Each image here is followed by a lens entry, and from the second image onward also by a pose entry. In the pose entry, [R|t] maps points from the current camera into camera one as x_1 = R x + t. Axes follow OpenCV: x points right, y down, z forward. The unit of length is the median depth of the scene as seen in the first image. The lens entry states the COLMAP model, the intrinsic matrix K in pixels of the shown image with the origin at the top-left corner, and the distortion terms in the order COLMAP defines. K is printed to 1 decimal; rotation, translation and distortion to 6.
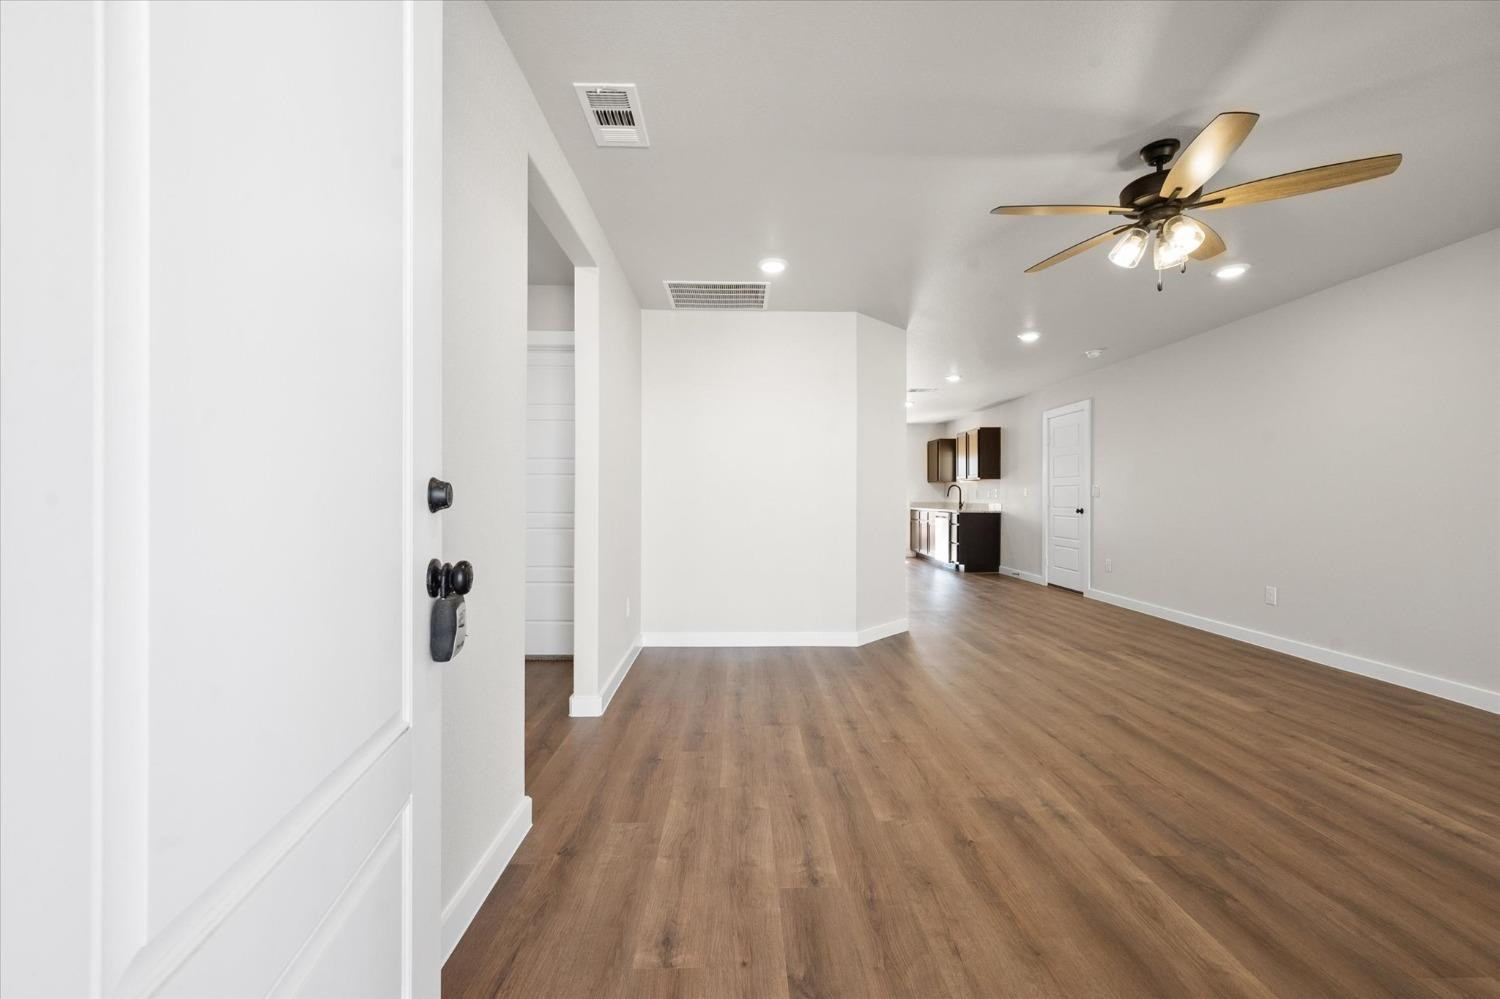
lens RADIAL K [[617.8, 0, 751.3], [0, 617.8, 499.8], [0, 0, 1]] dist [-0.003077, 0.000533]
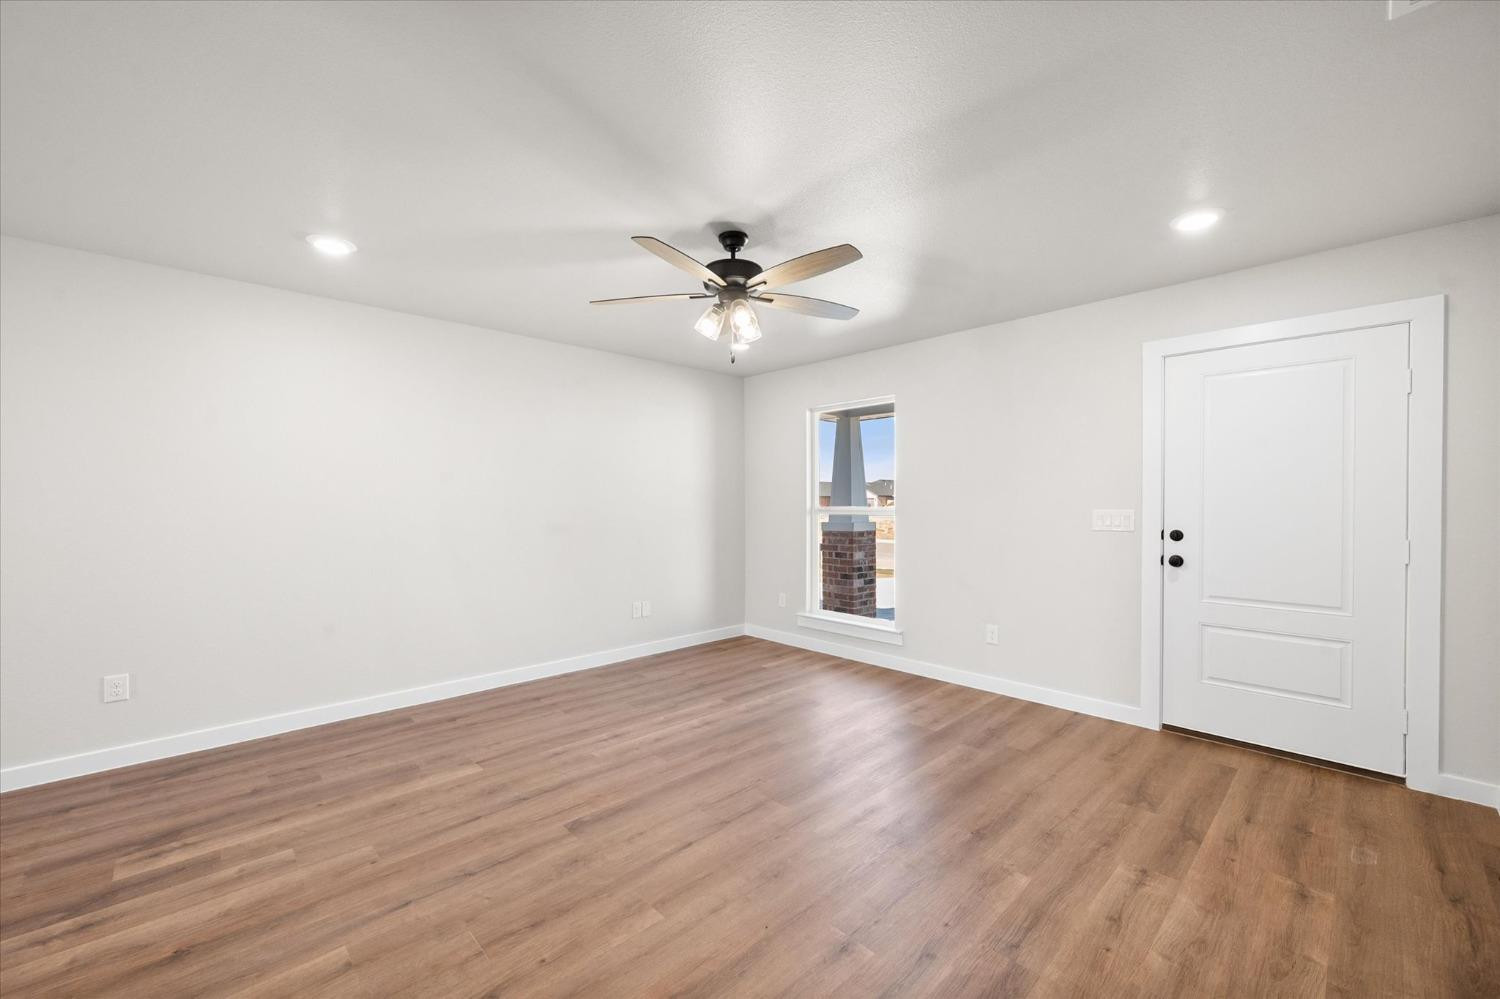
lens RADIAL K [[599.4, 0, 746.7], [0, 599.4, 503.5], [0, 0, 1]] dist [-0.002656, 0.000217]
pose [[-0.675211, -0.004141, 0.737613, -0.165419], [0.002223, 0.999968, 0.007649, -0.084177], [-0.737621, 0.006804, -0.675180, 1.658253]]
